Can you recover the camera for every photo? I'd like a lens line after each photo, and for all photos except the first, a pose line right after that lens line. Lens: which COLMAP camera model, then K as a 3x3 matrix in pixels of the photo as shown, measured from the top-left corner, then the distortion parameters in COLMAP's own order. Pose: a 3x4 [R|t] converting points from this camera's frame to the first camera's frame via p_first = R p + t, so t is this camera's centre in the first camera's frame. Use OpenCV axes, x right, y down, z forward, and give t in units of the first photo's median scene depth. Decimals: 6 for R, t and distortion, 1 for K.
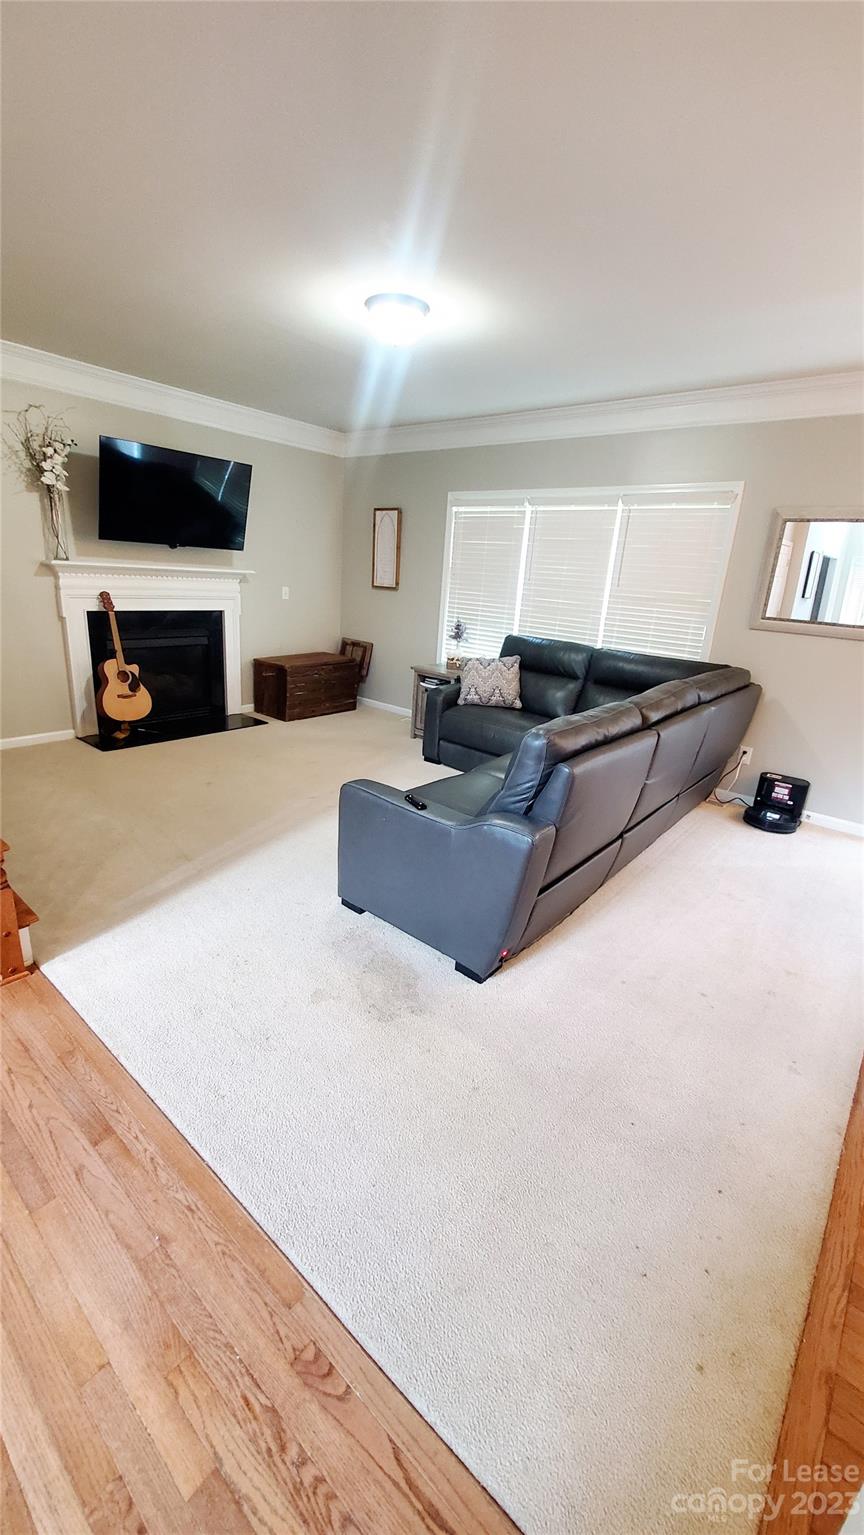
lens RADIAL K [[616.9, 0, 427.4], [0, 616.9, 761.4], [0, 0, 1]] dist [0.002520, 0.000094]
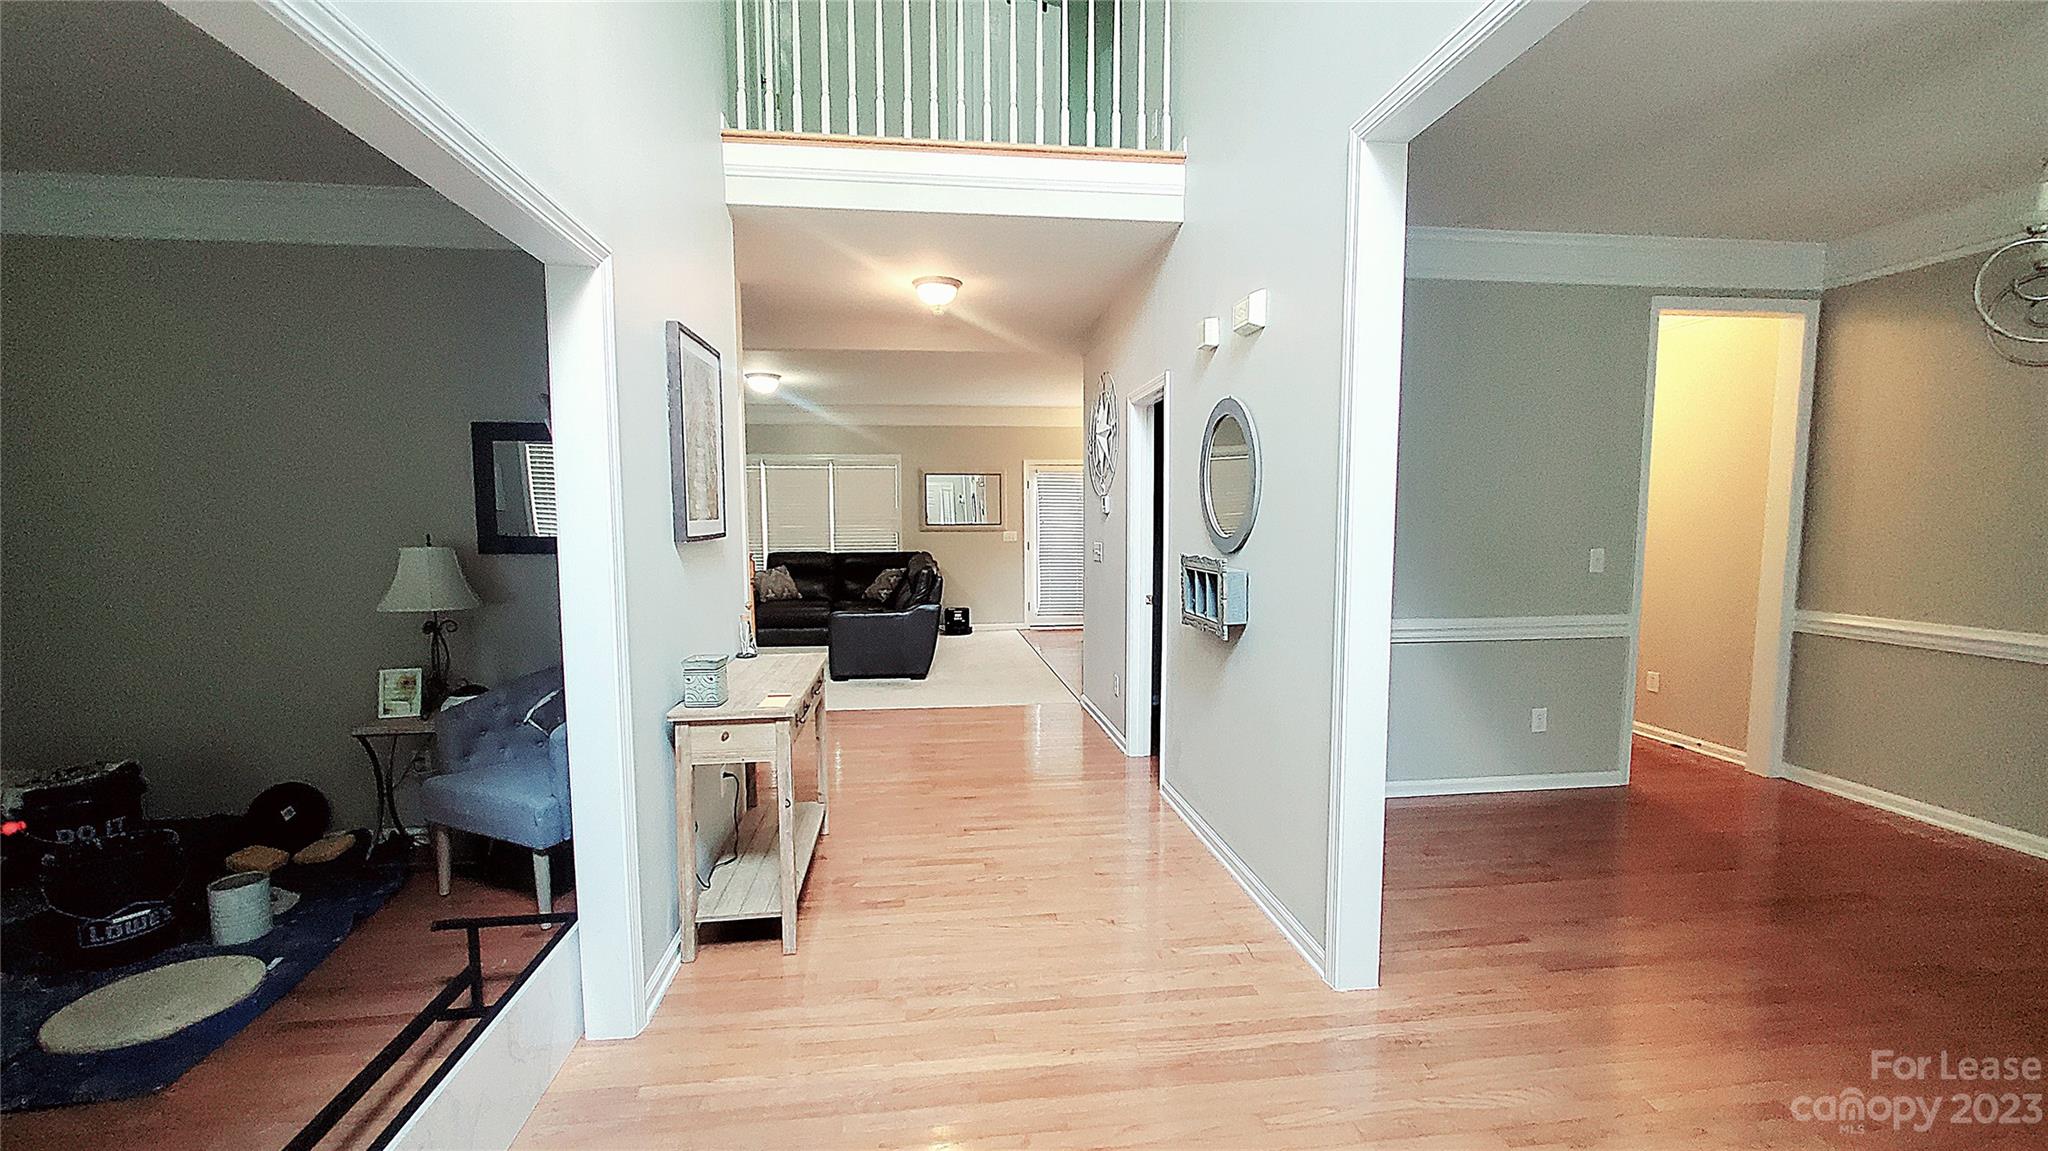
lens RADIAL K [[813.4, 0, 1015.7], [0, 813.4, 581.6], [0, 0, 1]] dist [-0.000878, 0.000289]
pose [[0.678111, -0.121764, 0.724803, -0.879099], [0.258876, 0.962551, -0.080494, 0.159598], [-0.687858, 0.242218, 0.684238, -0.664825]]
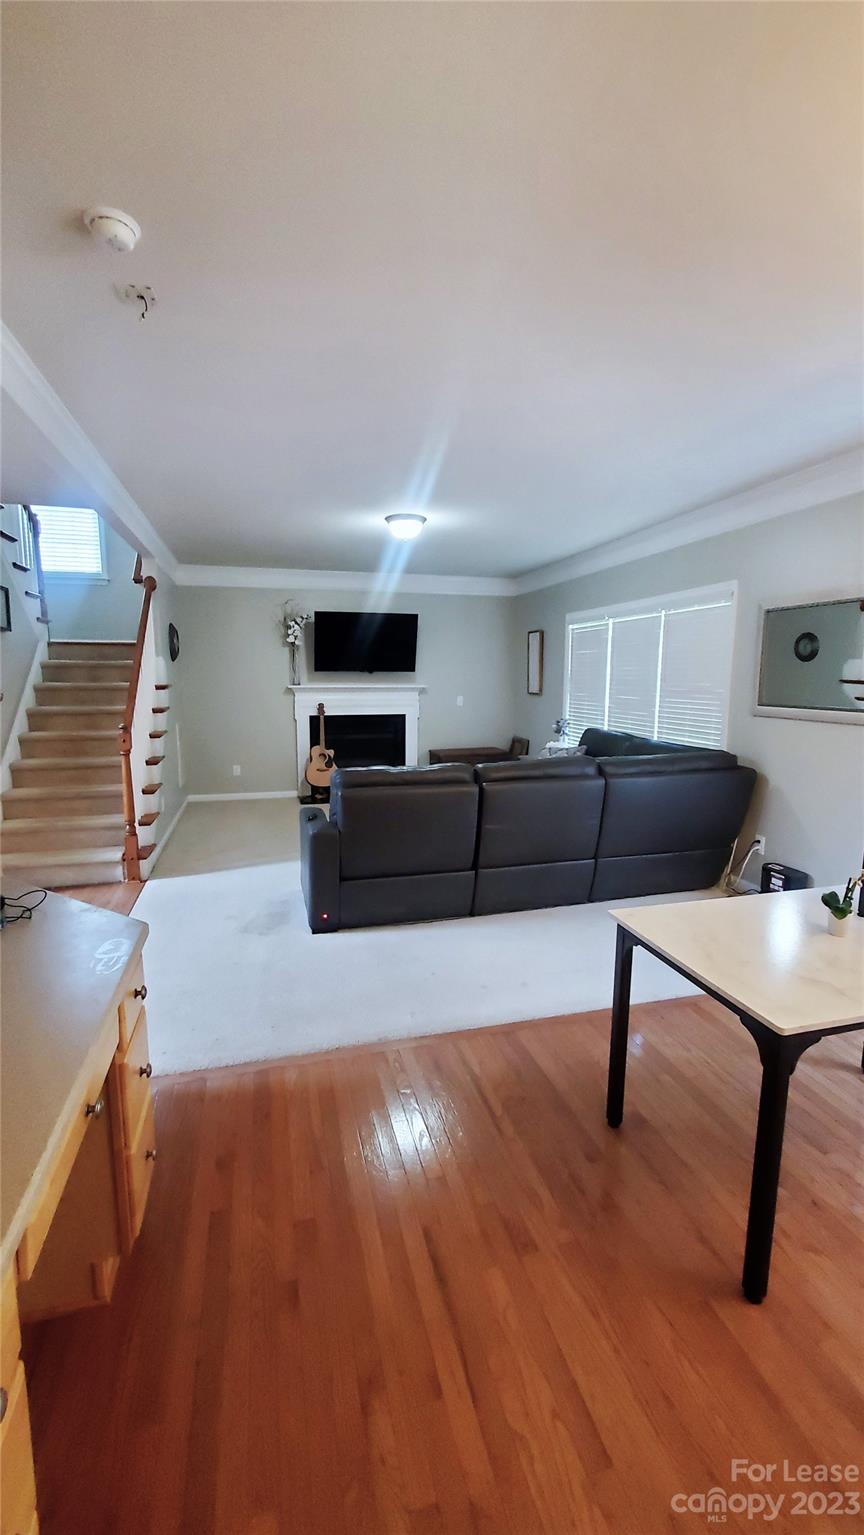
lens RADIAL K [[616.9, 0, 415.7], [0, 616.9, 757.7], [0, 0, 1]] dist [0.002520, 0.000094]
pose [[0.817282, 0.016496, -0.576002, 0.569926], [-0.122828, 0.981605, -0.146168, 0.057600], [0.562996, 0.190210, 0.804274, -0.088930]]
